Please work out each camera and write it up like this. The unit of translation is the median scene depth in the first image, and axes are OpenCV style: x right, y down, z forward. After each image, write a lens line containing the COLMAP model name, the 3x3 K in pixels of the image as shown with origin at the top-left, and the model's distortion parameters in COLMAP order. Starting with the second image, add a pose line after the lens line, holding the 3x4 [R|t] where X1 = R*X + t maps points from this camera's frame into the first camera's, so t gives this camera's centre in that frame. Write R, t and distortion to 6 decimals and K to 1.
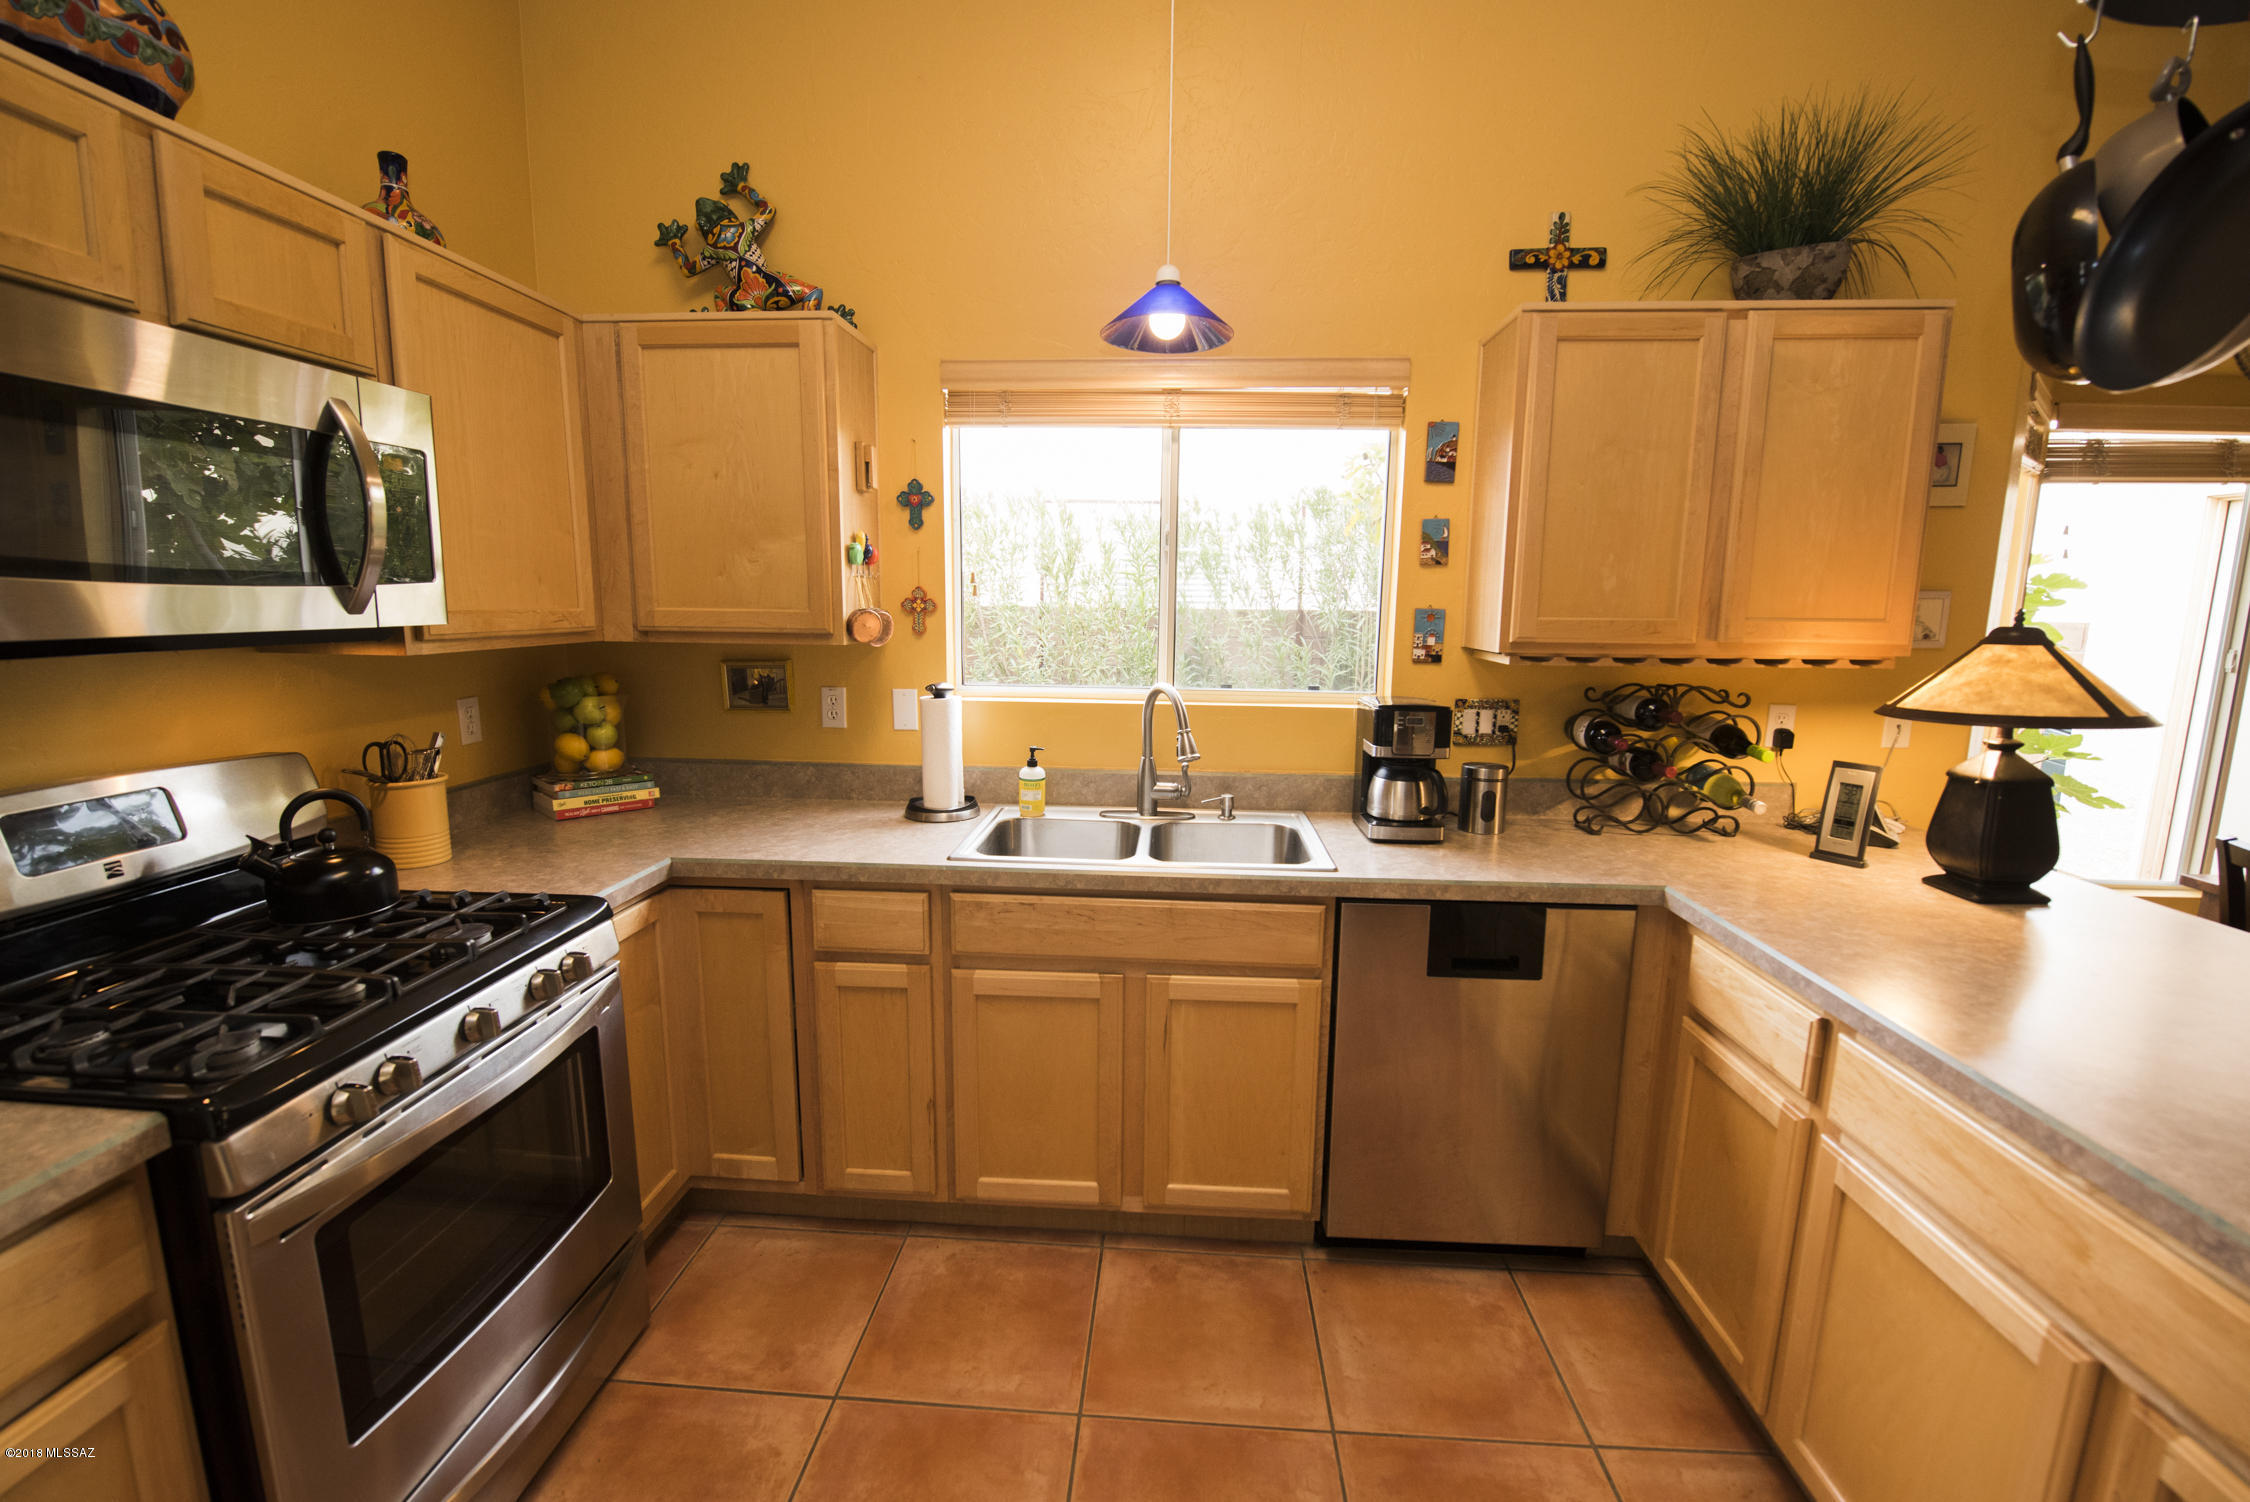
lens RADIAL K [[946.7, 0, 1122.0], [0, 946.7, 755.3], [0, 0, 1]] dist [-0.012540, -0.002894]
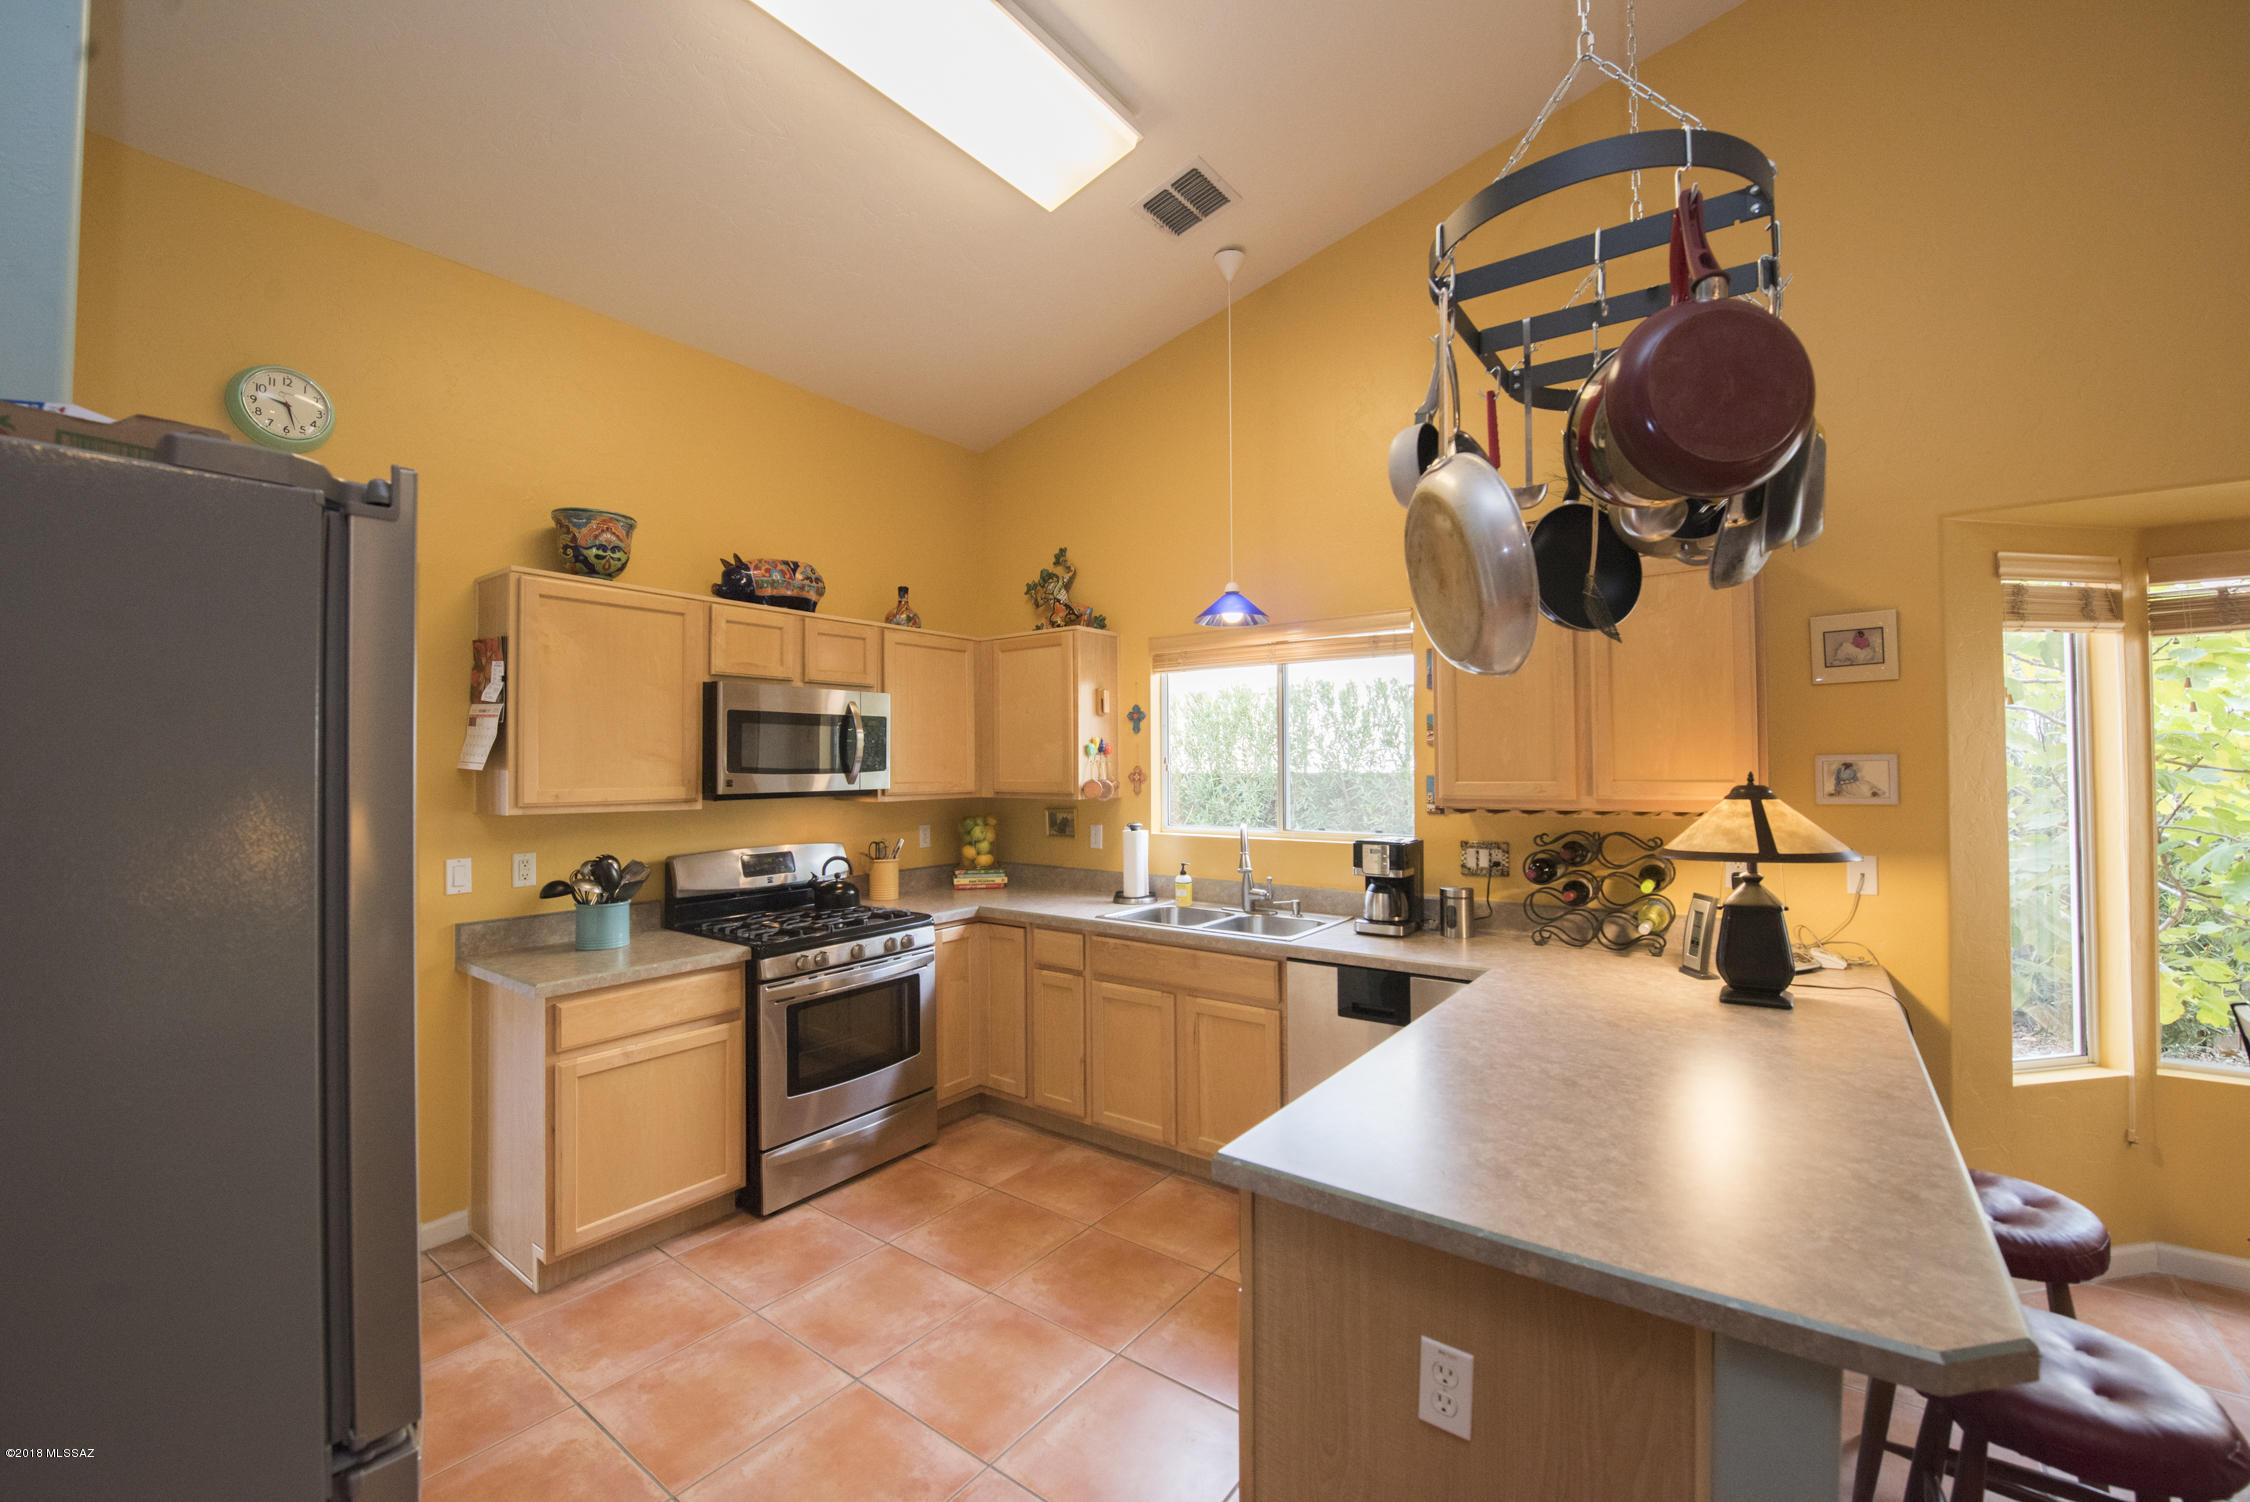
lens RADIAL K [[905.9, 0, 1116.6], [0, 905.9, 752.2], [0, 0, 1]] dist [-0.012934, -0.000248]
pose [[0.835423, -0.025554, -0.549013, 0.721733], [-0.072054, 0.985205, -0.155499, 0.058566], [0.544863, 0.169466, 0.821222, -0.400267]]
